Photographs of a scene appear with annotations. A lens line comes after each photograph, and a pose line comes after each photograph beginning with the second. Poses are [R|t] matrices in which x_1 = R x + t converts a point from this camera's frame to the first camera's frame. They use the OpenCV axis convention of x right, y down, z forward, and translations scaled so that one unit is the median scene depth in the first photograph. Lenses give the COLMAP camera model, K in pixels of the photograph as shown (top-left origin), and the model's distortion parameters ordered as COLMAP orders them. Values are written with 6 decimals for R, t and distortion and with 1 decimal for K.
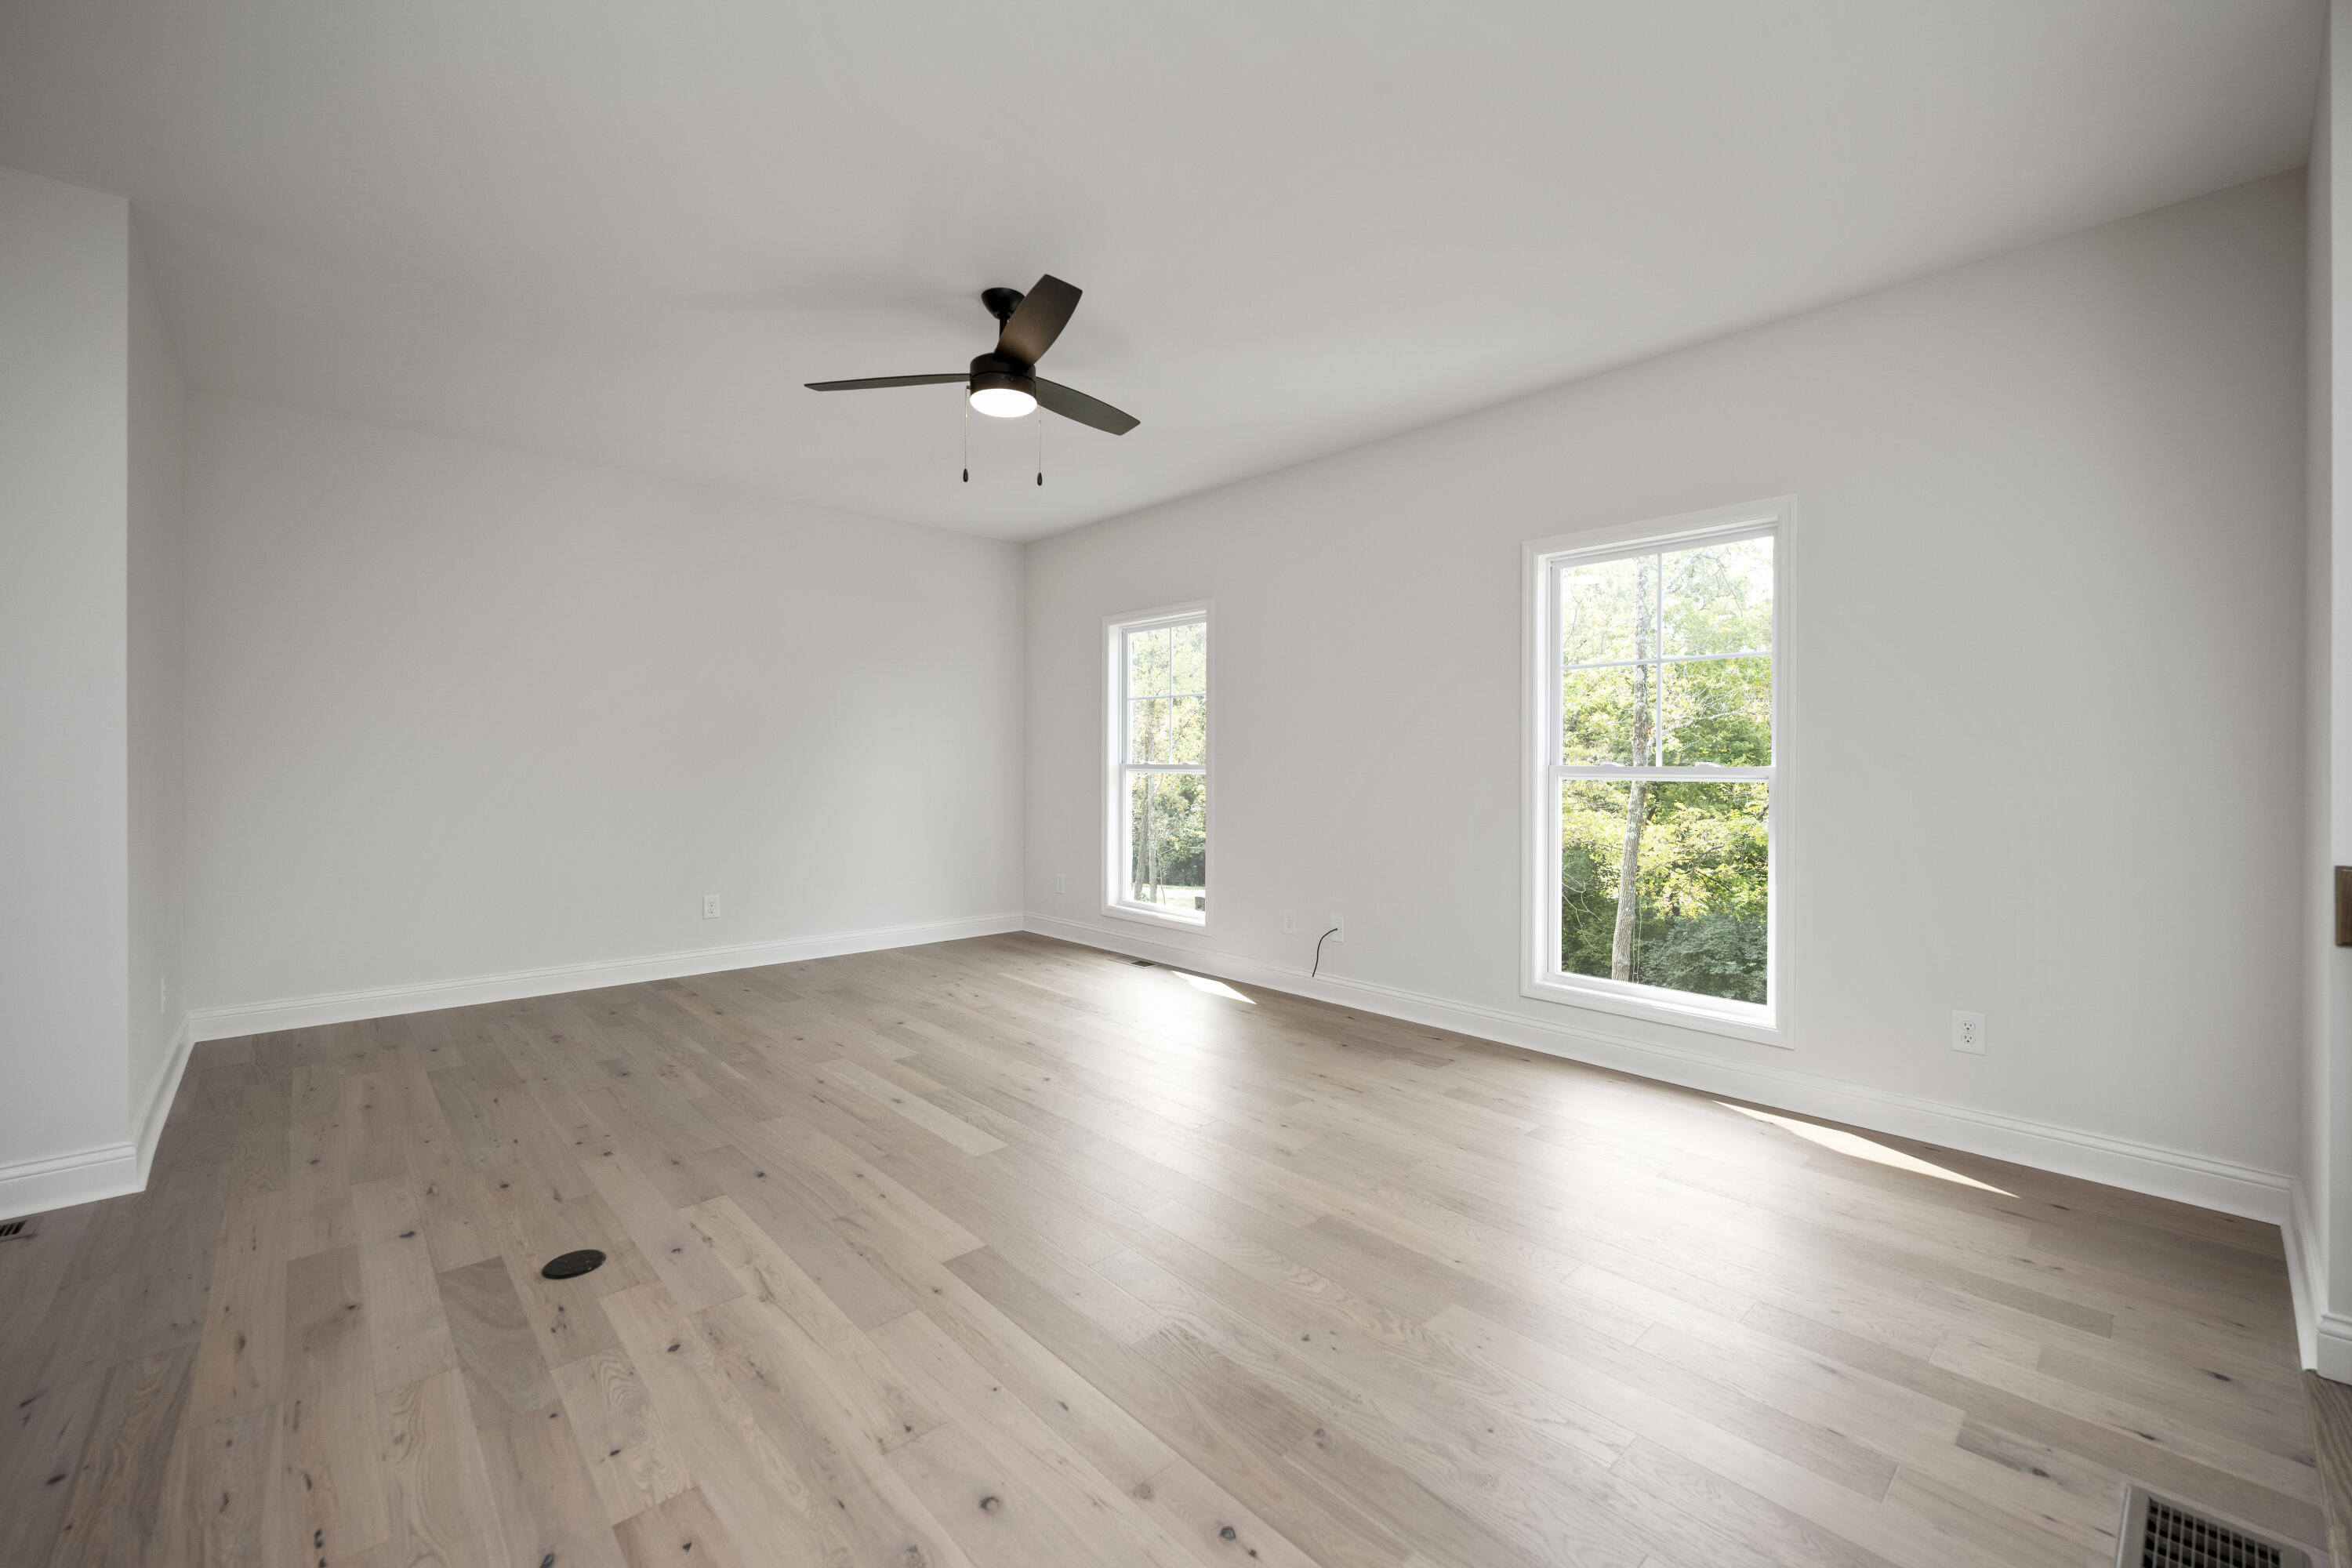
lens RADIAL K [[948.4, 0, 1165.8], [0, 948.4, 764.1], [0, 0, 1]] dist [0.000483, 0.000098]
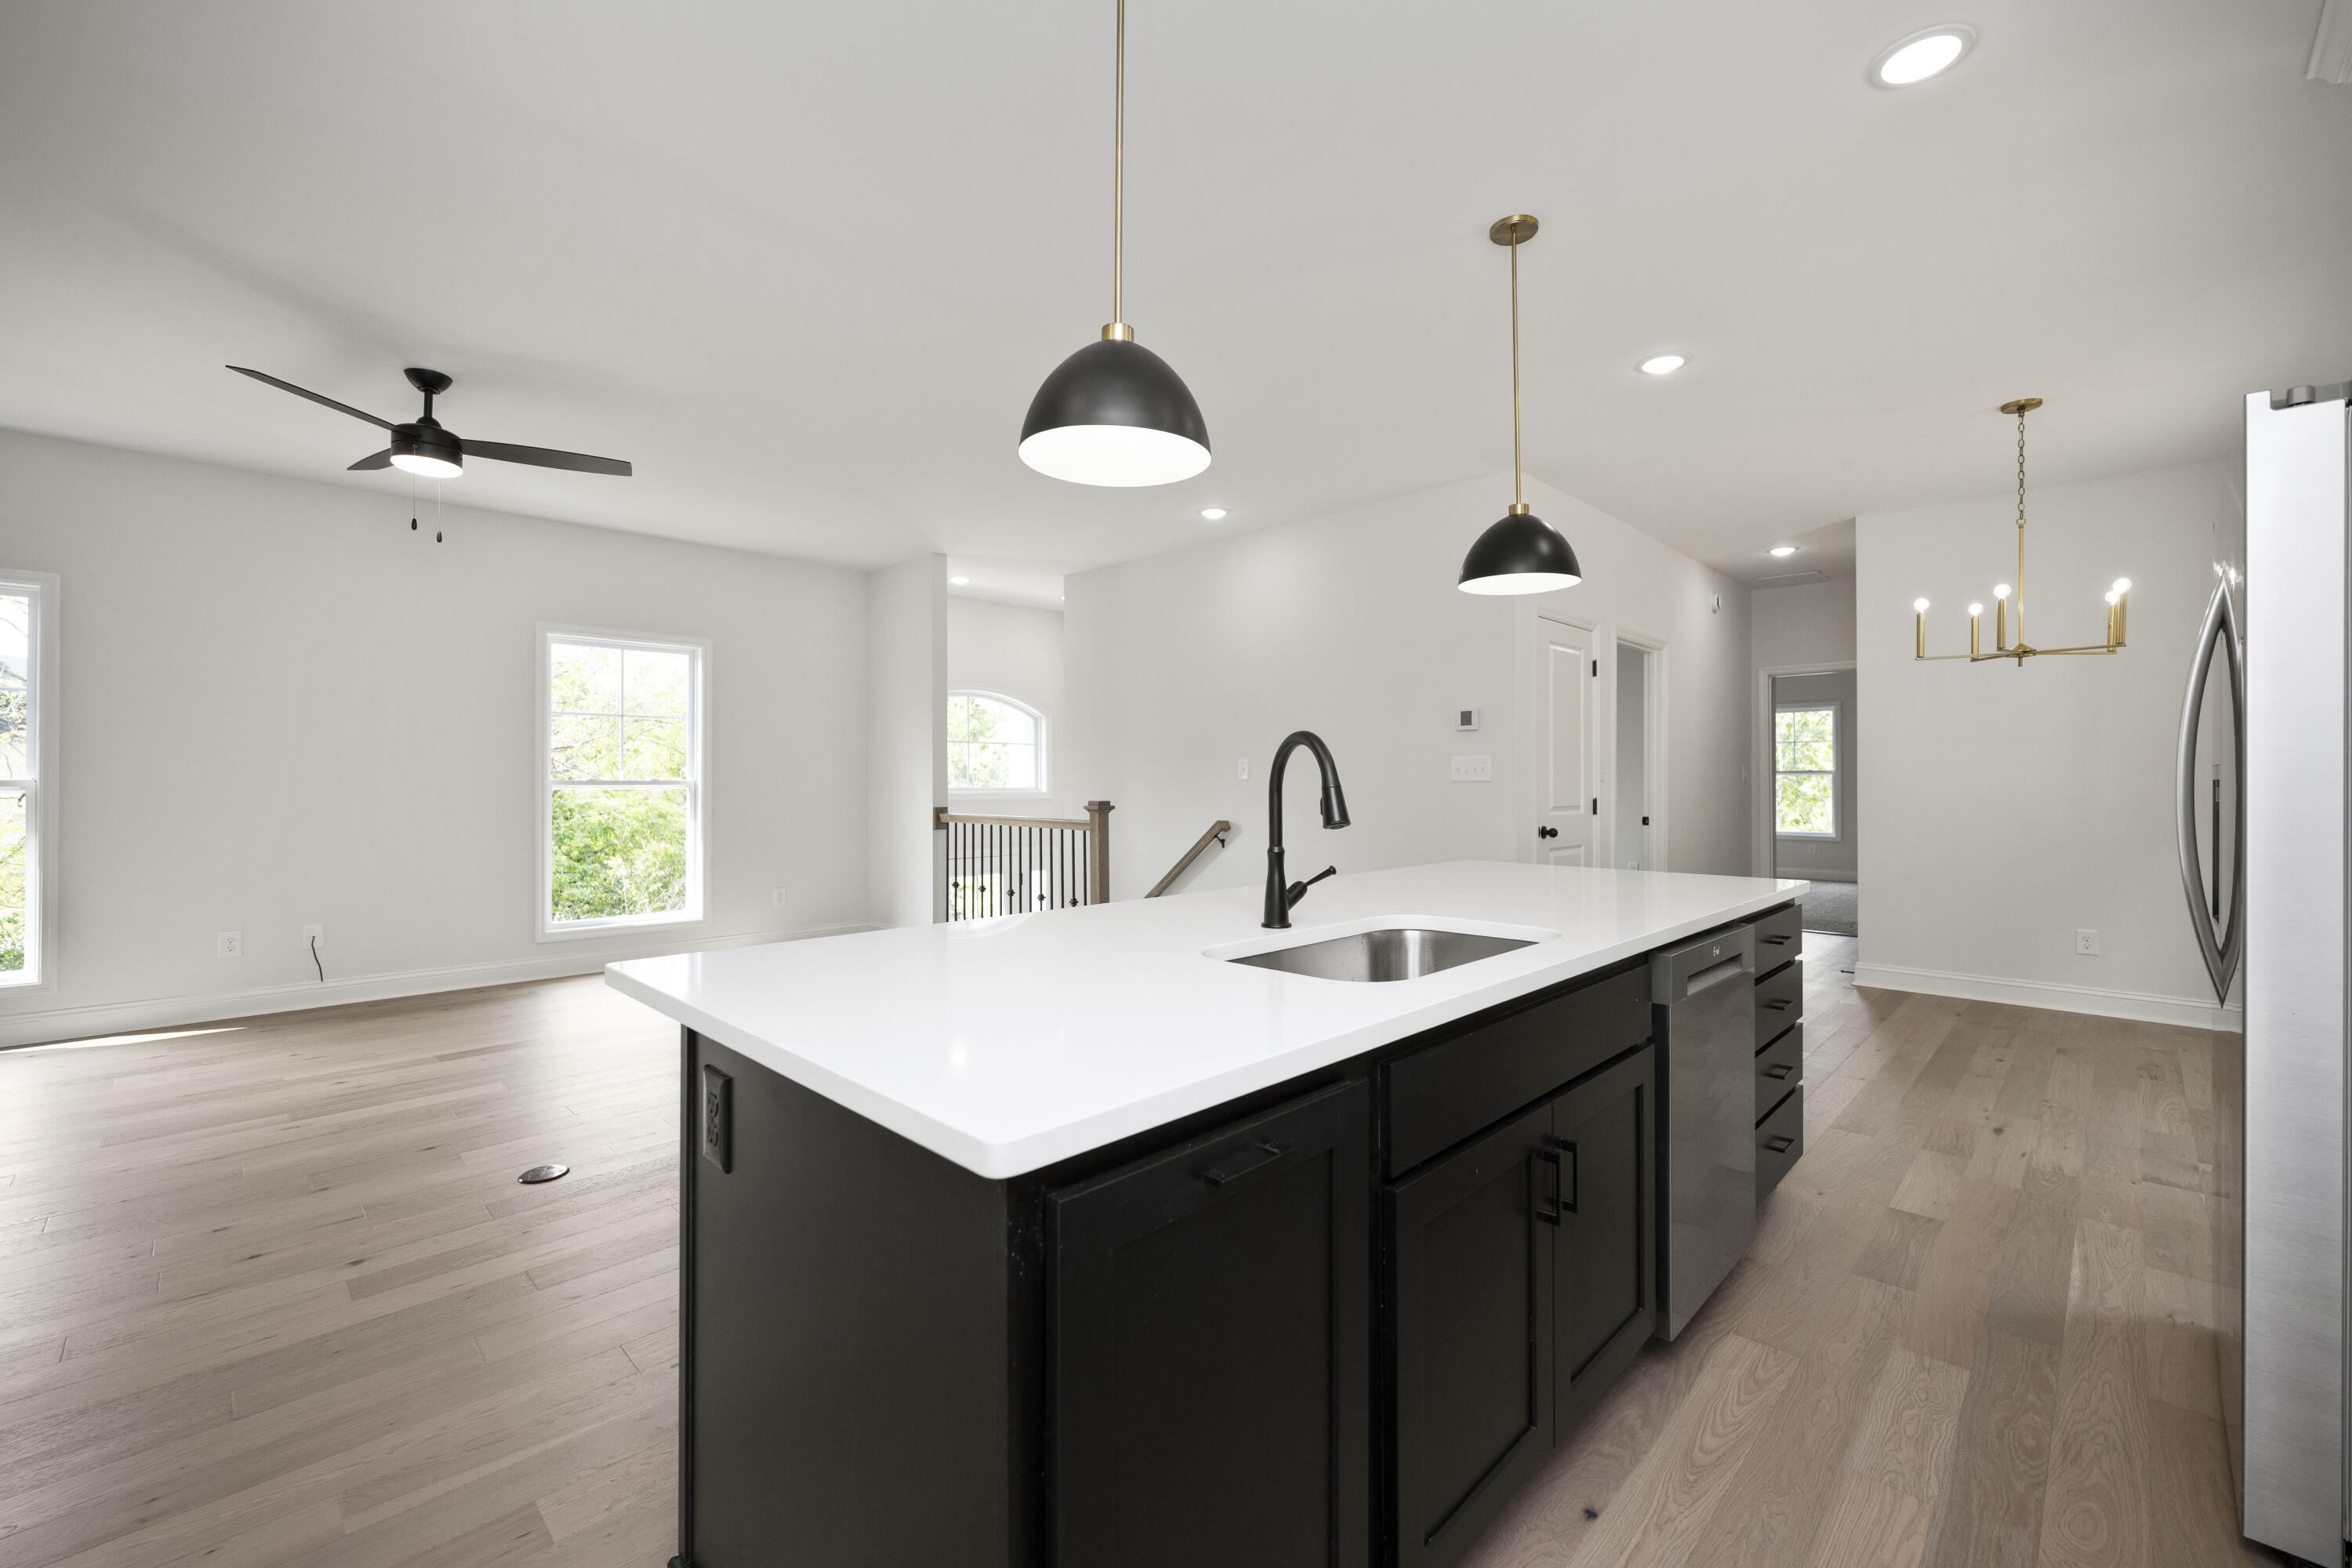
lens RADIAL K [[977.5, 0, 1158.3], [0, 977.5, 783.8], [0, 0, 1]] dist [-0.005876, -0.000094]
pose [[-0.040365, -0.011283, 0.999121, -1.134396], [0.003486, 0.999929, 0.011433, -0.004958], [-0.999179, 0.003945, -0.040323, 0.130321]]
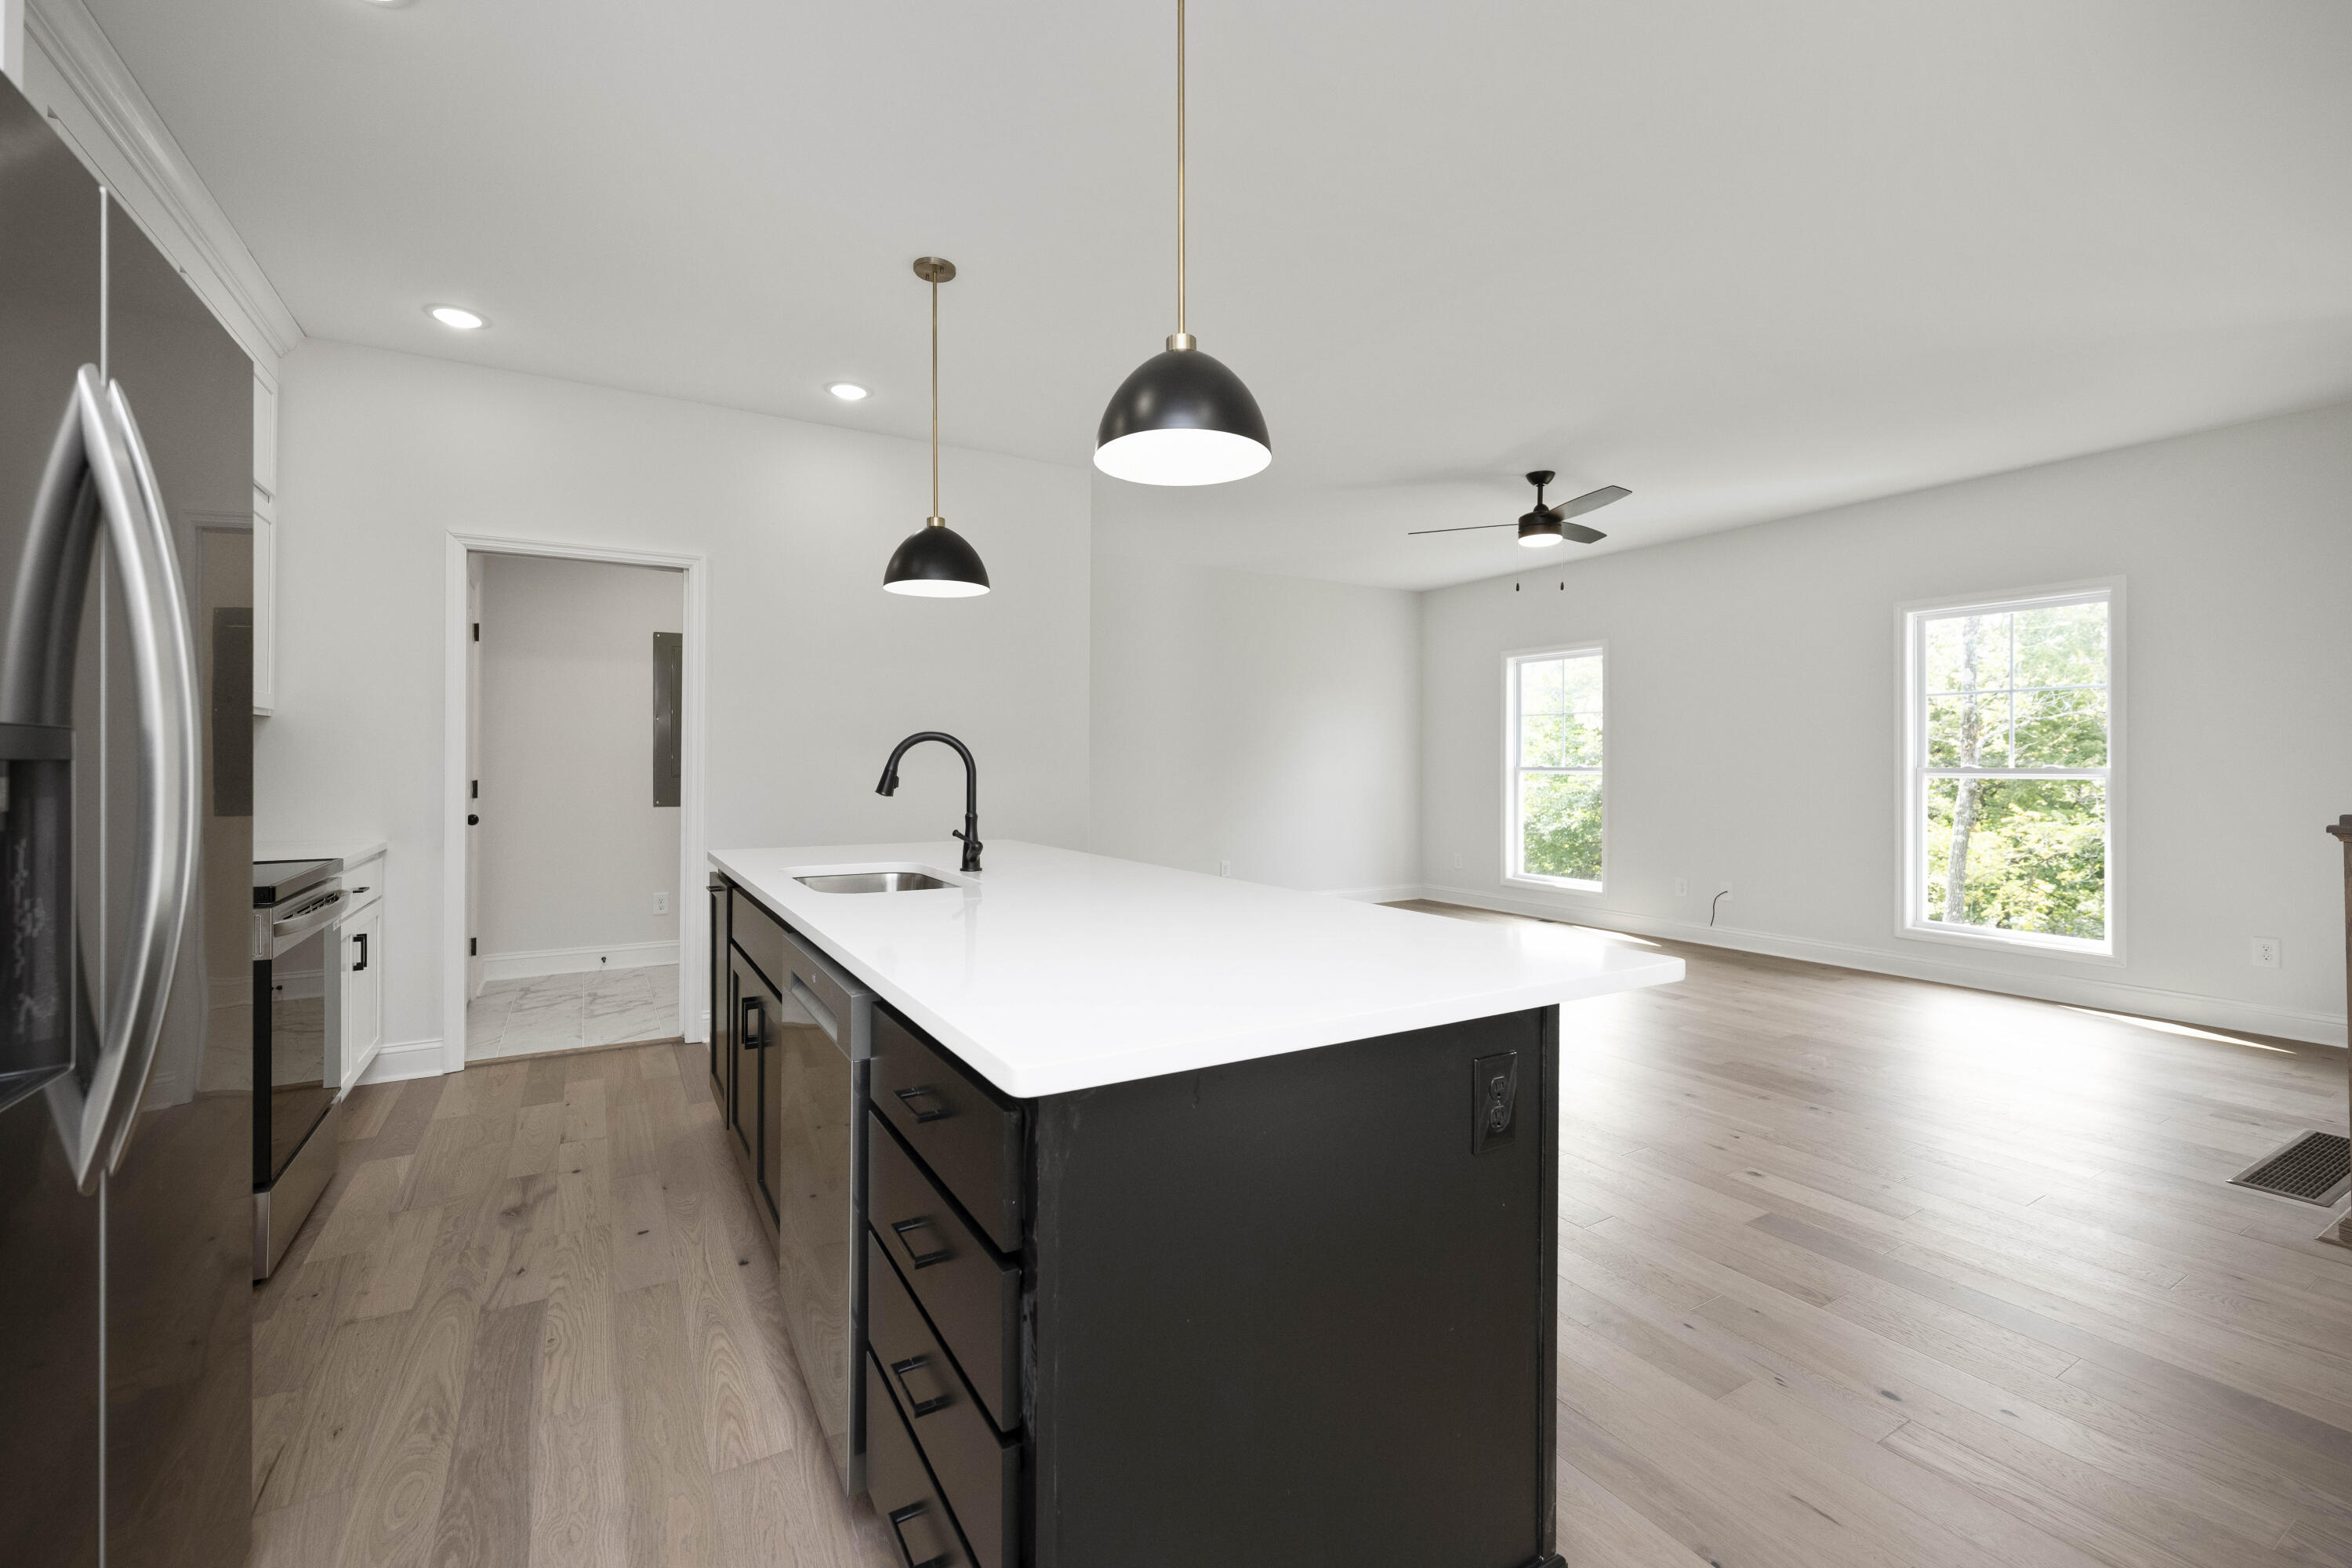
lens RADIAL K [[981.8, 0, 1178.3], [0, 981.8, 764.1], [0, 0, 1]] dist [-0.000101, -0.000324]
pose [[0.979050, -0.001484, -0.203616, -0.353727], [0.000962, 0.999996, -0.002663, -0.000371], [0.203619, 0.002411, 0.979047, -0.603559]]
